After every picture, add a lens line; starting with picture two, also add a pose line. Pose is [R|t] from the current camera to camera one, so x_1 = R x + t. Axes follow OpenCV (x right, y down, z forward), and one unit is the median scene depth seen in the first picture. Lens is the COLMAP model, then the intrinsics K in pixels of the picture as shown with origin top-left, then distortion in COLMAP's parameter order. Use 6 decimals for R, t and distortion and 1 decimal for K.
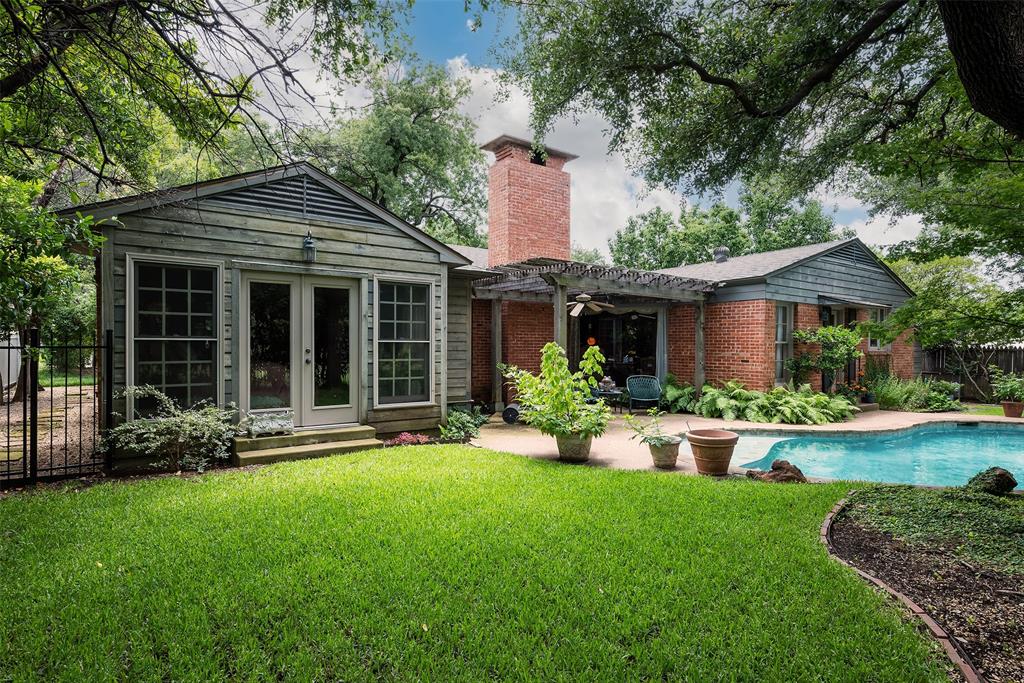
lens RADIAL K [[575.3, 0, 512.0], [0, 575.3, 341.5], [0, 0, 1]] dist [-0.001485, -0.000700]
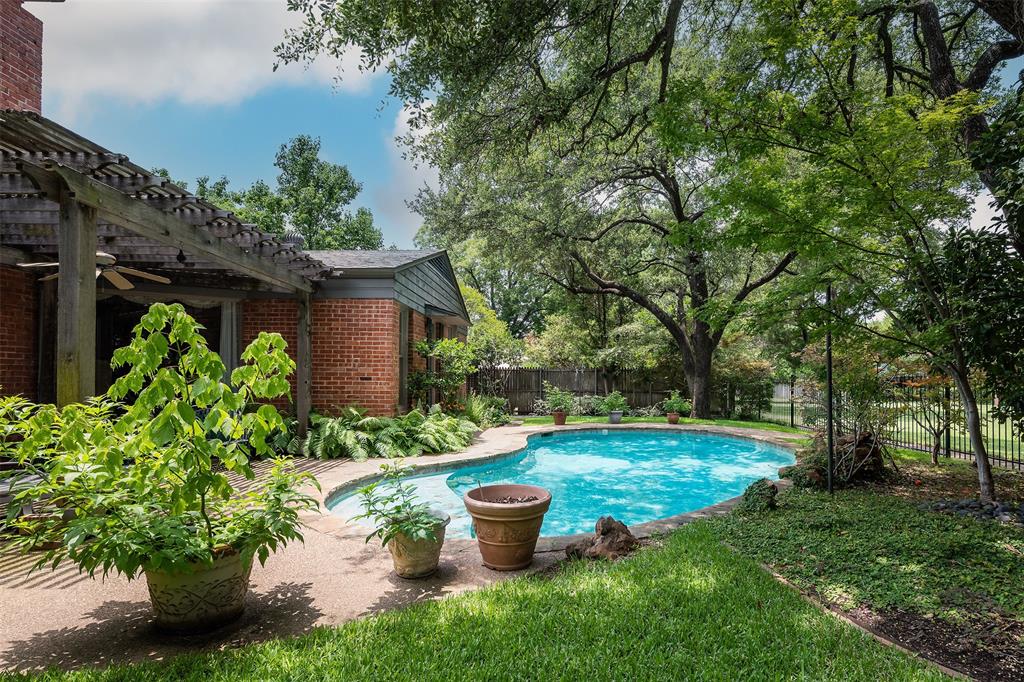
lens RADIAL K [[549.2, 0, 554.3], [0, 549.2, 375.3], [0, 0, 1]] dist [0.002289, 0.000205]
pose [[0.582930, -0.003068, 0.812517, -0.039117], [-0.006864, 0.999939, 0.008701, 0.022424], [-0.812494, -0.010649, 0.582873, 0.390383]]
